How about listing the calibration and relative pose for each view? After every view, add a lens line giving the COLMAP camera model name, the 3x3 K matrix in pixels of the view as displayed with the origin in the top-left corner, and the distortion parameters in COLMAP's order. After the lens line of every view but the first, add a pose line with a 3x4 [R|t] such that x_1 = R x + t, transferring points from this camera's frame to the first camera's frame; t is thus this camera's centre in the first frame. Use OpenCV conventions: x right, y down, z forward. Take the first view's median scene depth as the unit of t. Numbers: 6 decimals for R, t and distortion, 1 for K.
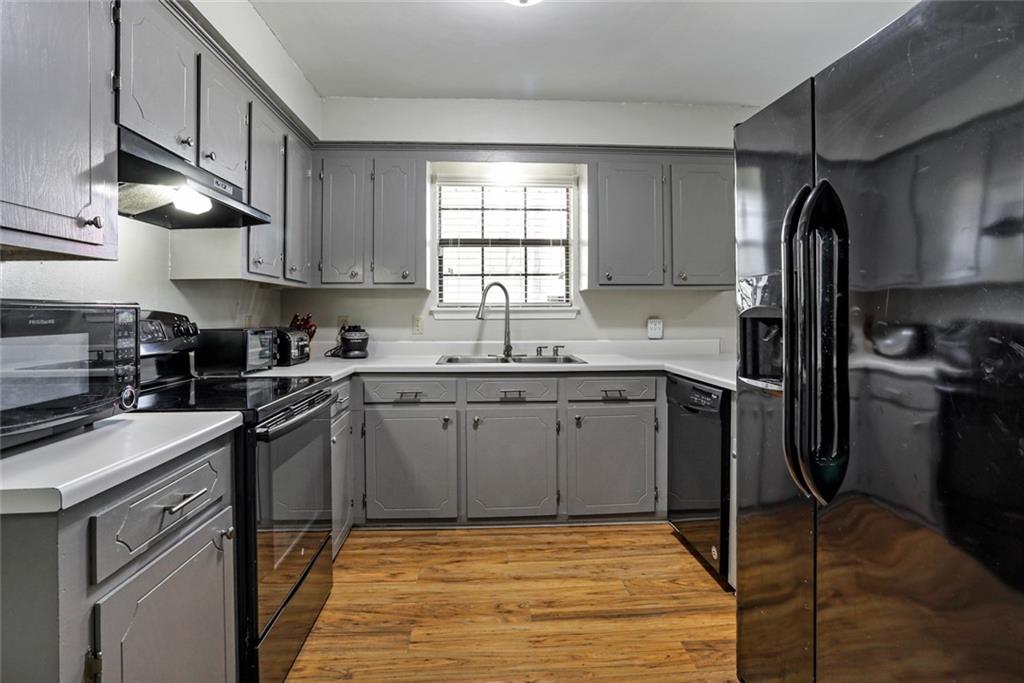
lens RADIAL K [[512.2, 0, 512.0], [0, 512.2, 341.5], [0, 0, 1]] dist [-0.054338, 0.031330]
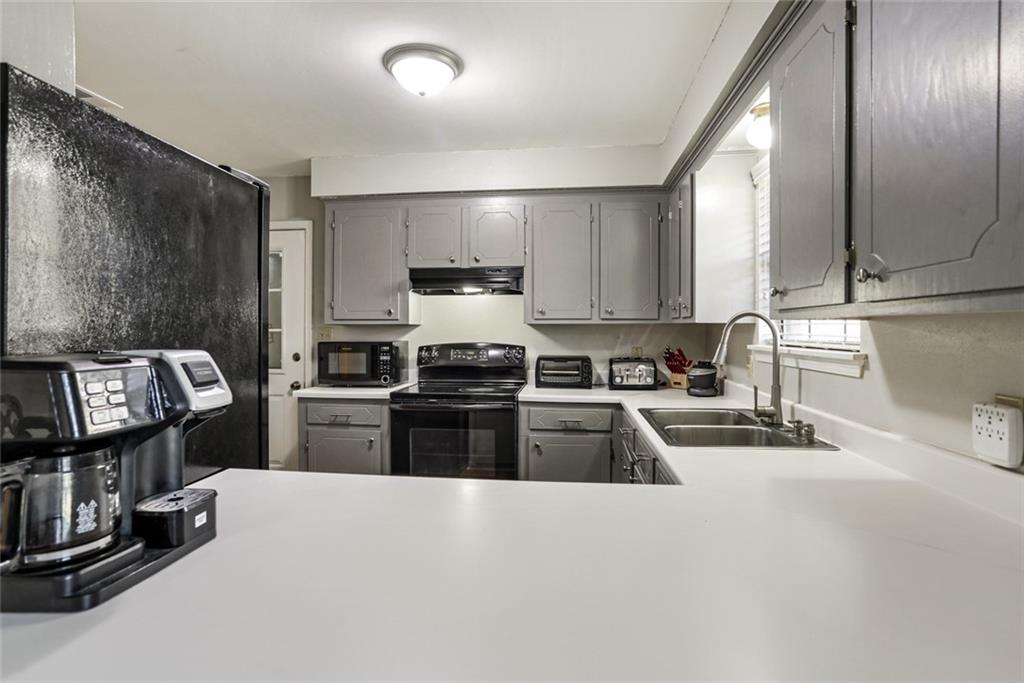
lens RADIAL K [[483.6, 0, 511.9], [0, 483.6, 372.9], [0, 0, 1]] dist [-0.051280, 0.024075]
pose [[0.988015, 0.010679, -0.153990, 0.286064], [-0.011340, 0.999930, -0.003411, 0.002958], [0.153943, 0.005117, 0.988066, 0.003393]]
